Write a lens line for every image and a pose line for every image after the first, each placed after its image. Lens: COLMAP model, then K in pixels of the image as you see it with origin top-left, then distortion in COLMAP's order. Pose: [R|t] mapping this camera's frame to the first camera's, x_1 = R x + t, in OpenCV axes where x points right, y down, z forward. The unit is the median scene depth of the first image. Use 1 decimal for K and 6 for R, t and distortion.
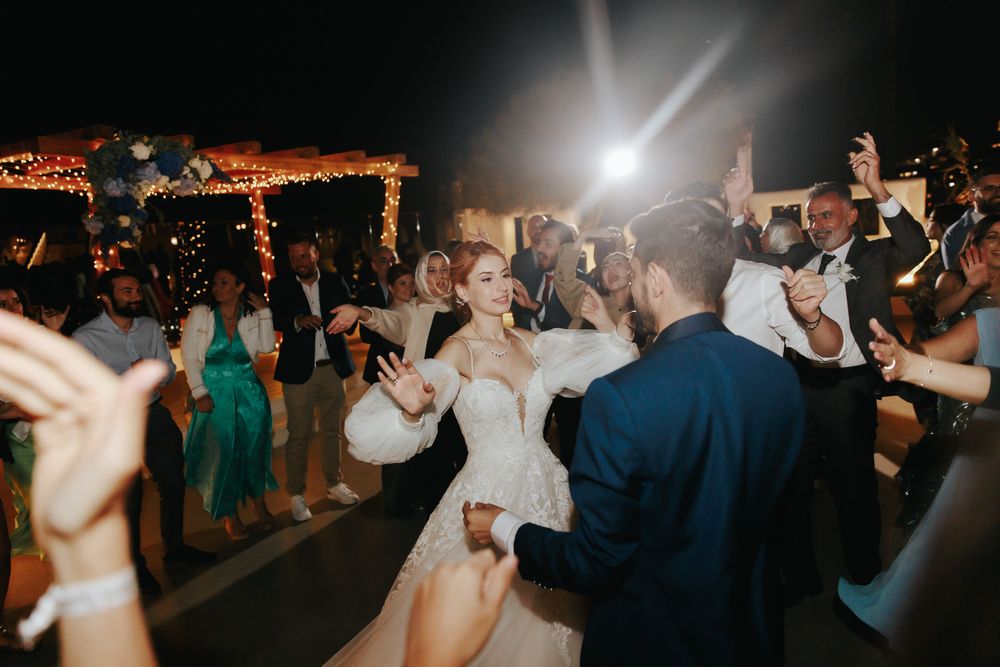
lens RADIAL K [[670.6, 0, 500.0], [0, 670.6, 333.5], [0, 0, 1]] dist [0.023958, -0.004507]
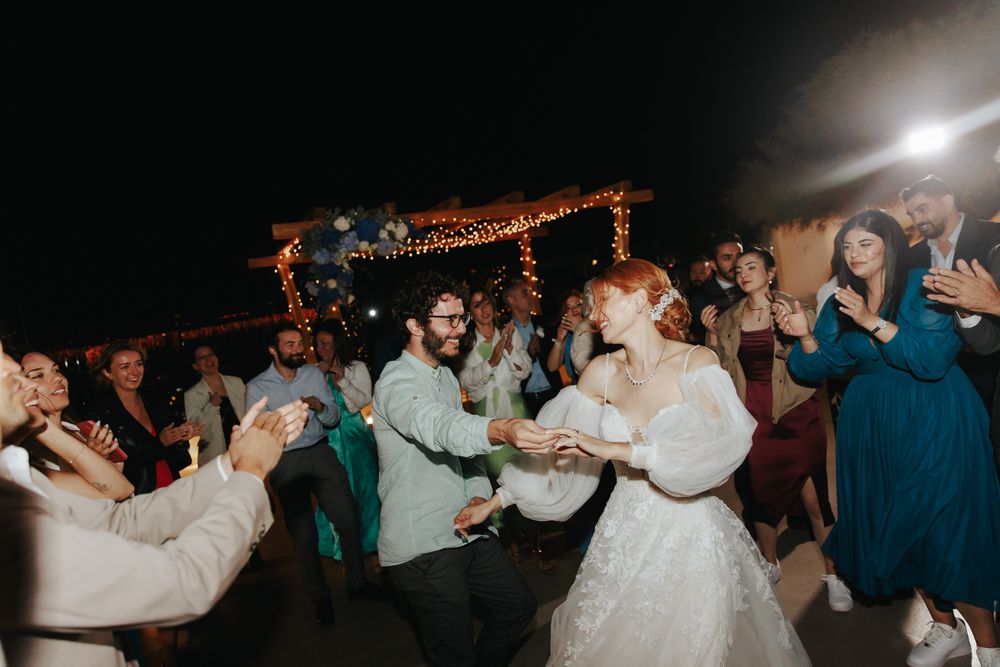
lens RADIAL K [[670.6, 0, 500.0], [0, 670.6, 333.5], [0, 0, 1]] dist [0.023958, -0.004507]
pose [[0.818868, -0.033724, -0.572990, 0.239882], [0.014421, 0.999166, -0.038199, -0.017929], [0.573801, 0.023017, 0.818671, 0.126541]]
